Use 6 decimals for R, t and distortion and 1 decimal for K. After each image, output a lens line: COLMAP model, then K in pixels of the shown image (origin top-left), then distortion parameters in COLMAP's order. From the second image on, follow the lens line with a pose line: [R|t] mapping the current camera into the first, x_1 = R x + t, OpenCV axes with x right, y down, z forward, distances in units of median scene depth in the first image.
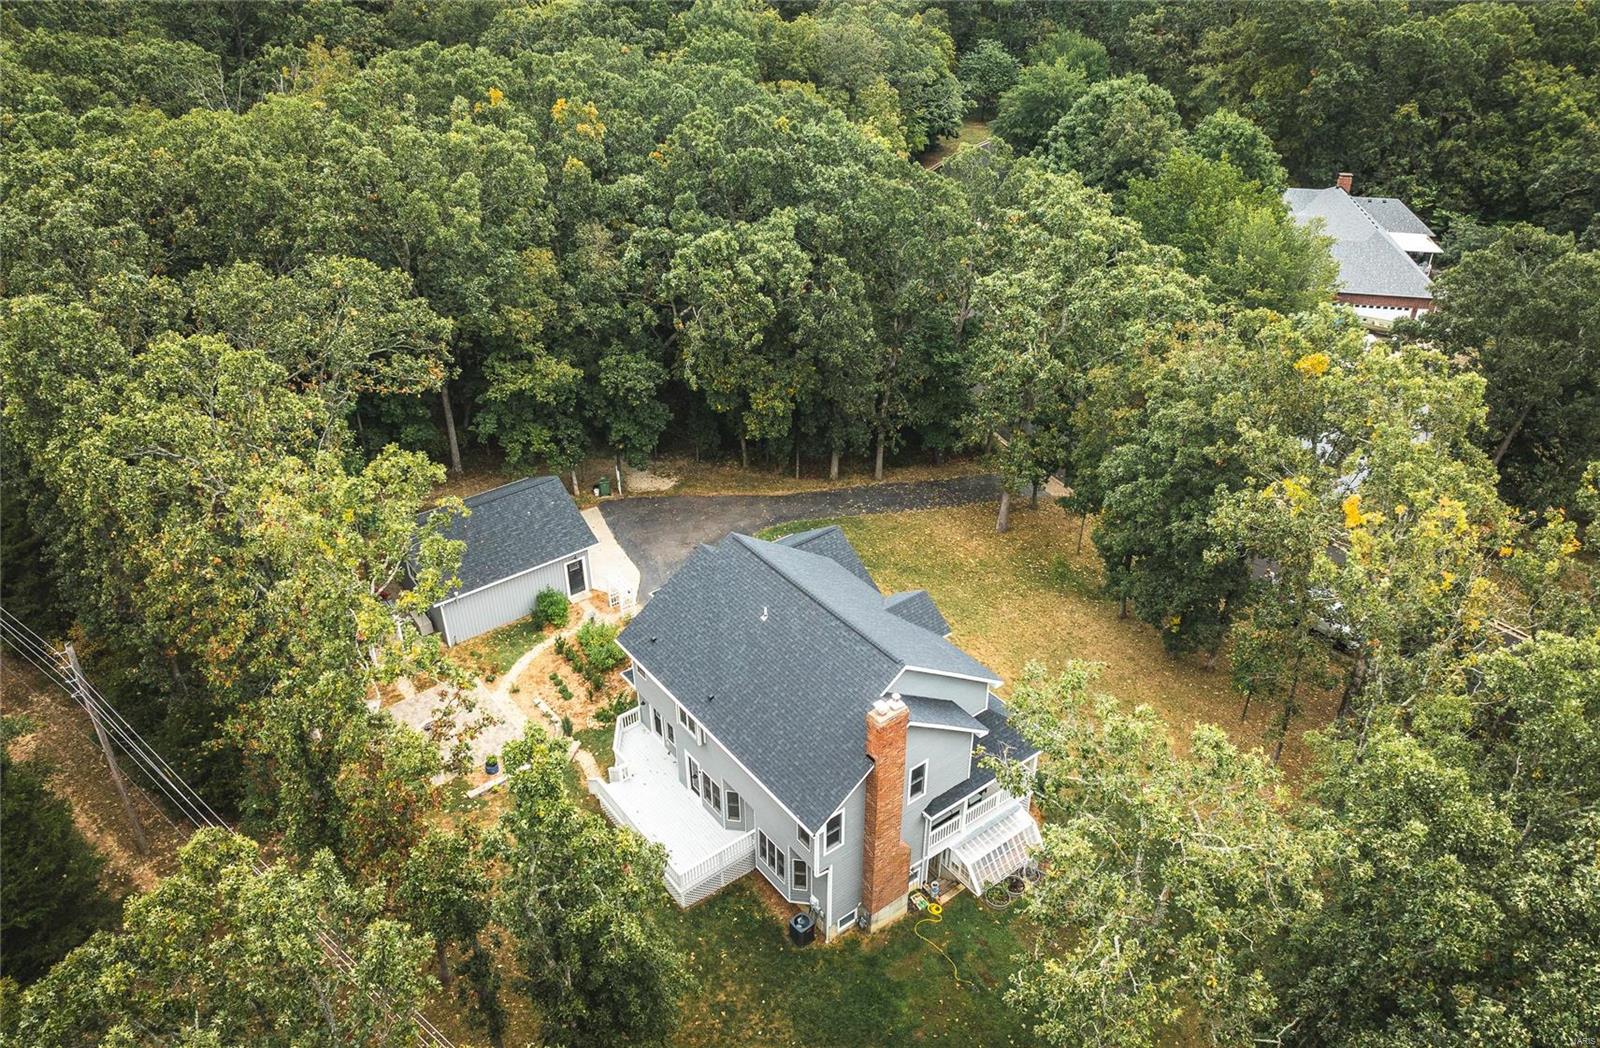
lens RADIAL K [[1150.8, 0, 804.8], [0, 1150.8, 581.6], [0, 0, 1]] dist [-0.053589, 0.034466]
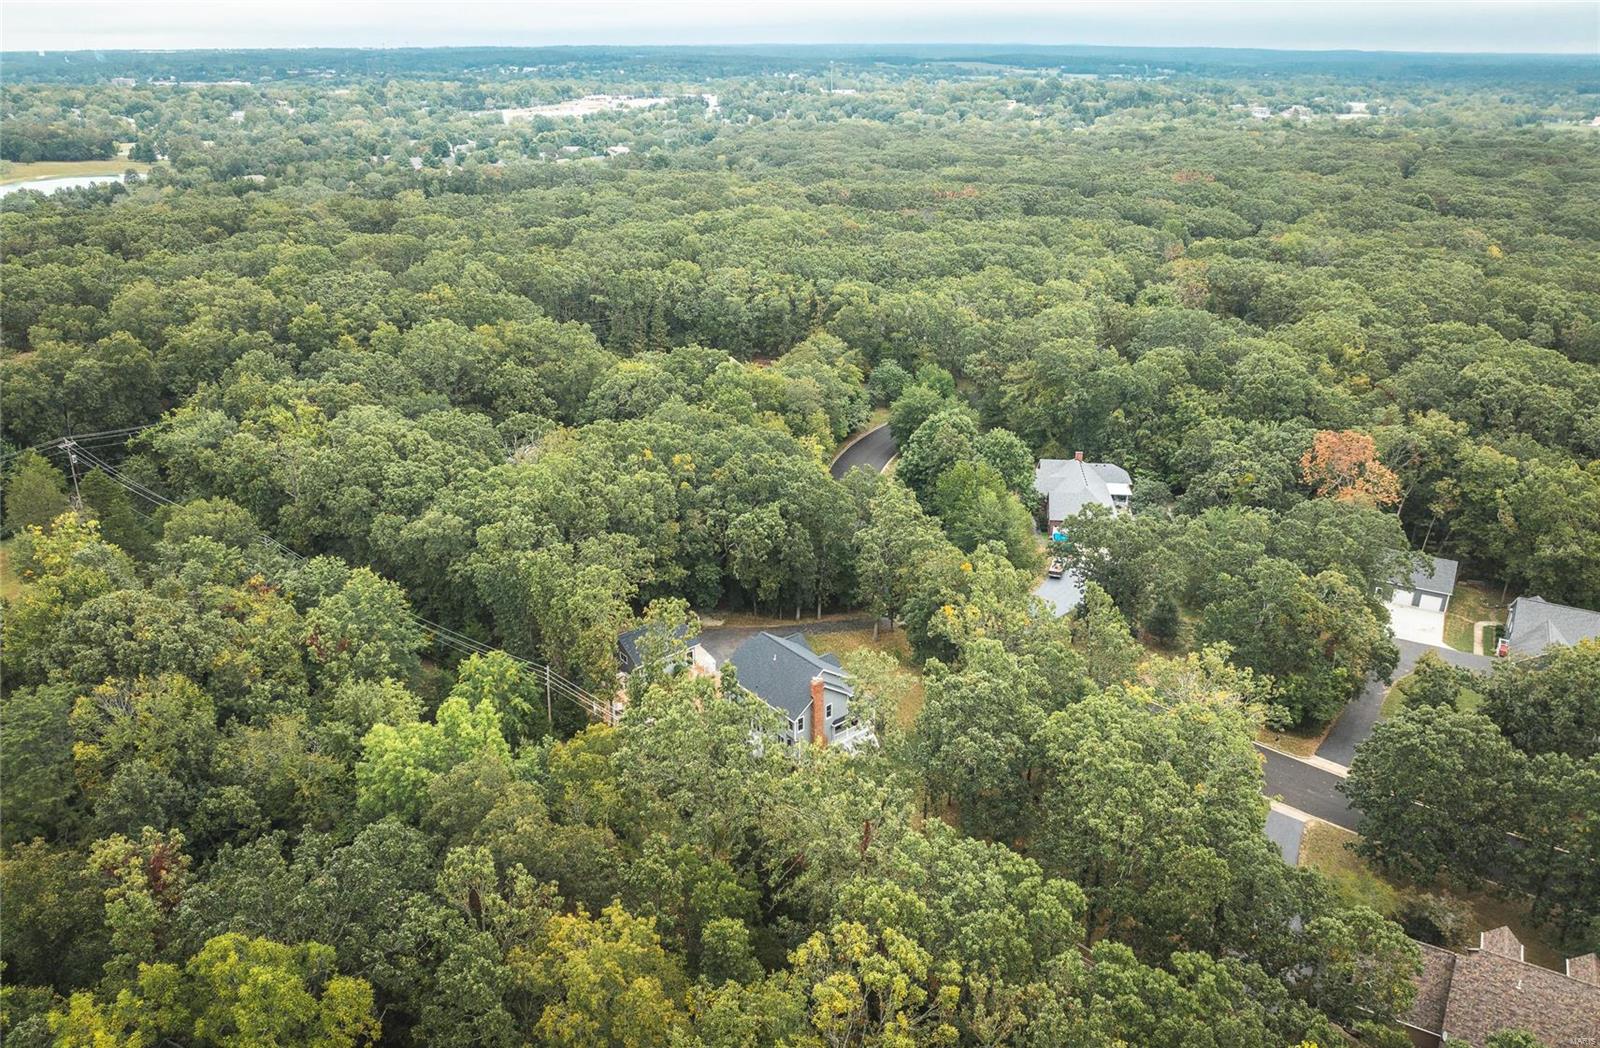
lens RADIAL K [[1150.8, 0, 804.8], [0, 1150.8, 581.6], [0, 0, 1]] dist [-0.053589, 0.034466]
pose [[0.999320, -0.015346, 0.033541, -0.036959], [0.020368, 0.987715, -0.154932, 0.196876], [-0.030751, 0.155510, 0.987356, -1.272646]]
